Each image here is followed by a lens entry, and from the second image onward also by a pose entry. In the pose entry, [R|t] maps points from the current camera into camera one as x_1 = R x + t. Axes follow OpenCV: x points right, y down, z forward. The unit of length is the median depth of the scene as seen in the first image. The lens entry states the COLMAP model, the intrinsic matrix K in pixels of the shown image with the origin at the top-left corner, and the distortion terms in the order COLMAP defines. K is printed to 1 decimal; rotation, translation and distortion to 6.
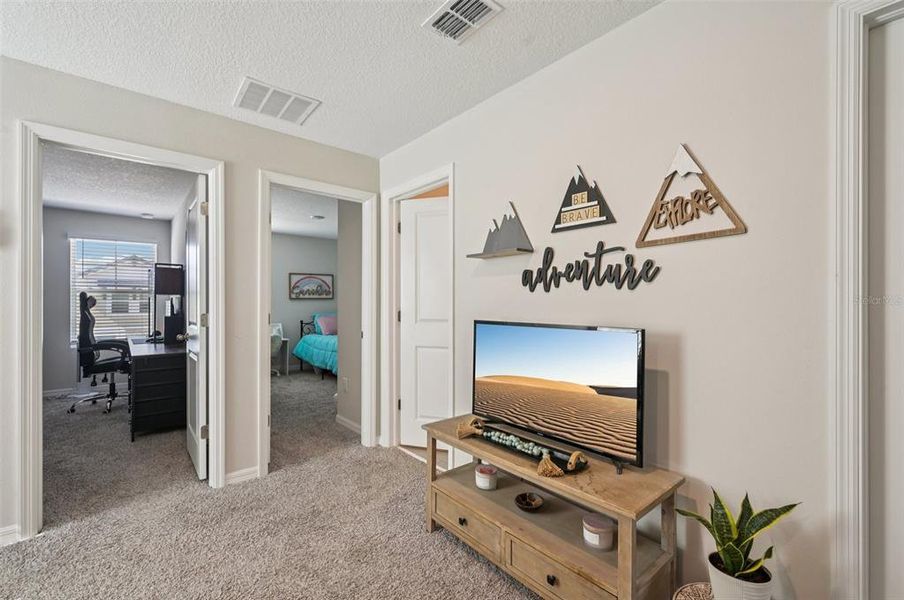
lens RADIAL K [[388.3, 0, 452.0], [0, 388.3, 300.0], [0, 0, 1]] dist [0.000055, 0.000081]
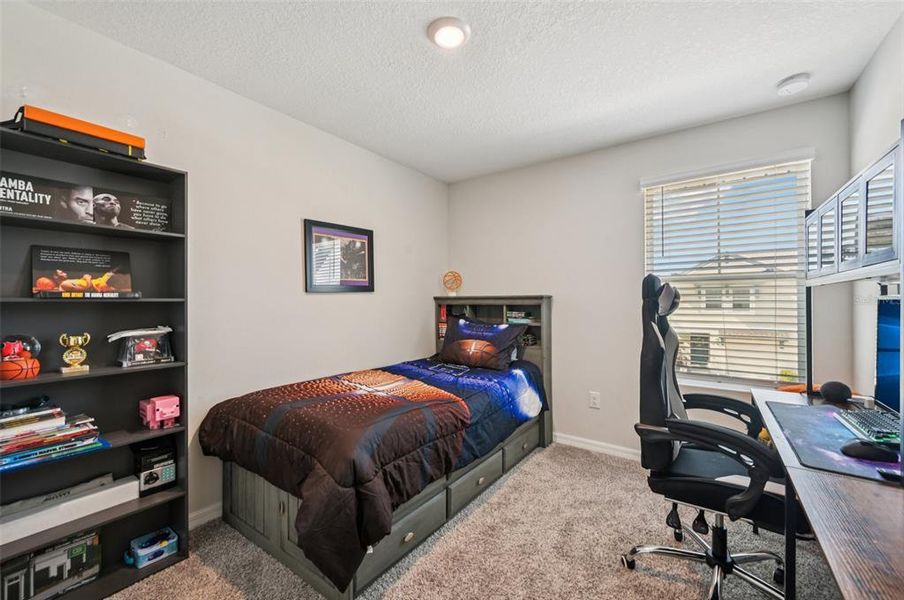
lens RADIAL K [[363.3, 0, 454.3], [0, 363.3, 292.7], [0, 0, 1]] dist [-0.000655, -0.000022]
pose [[0.235888, -0.021072, -0.971552, -1.024814], [0.009986, 0.999765, -0.019260, 0.004417], [0.971729, -0.005159, 0.236043, 1.162812]]
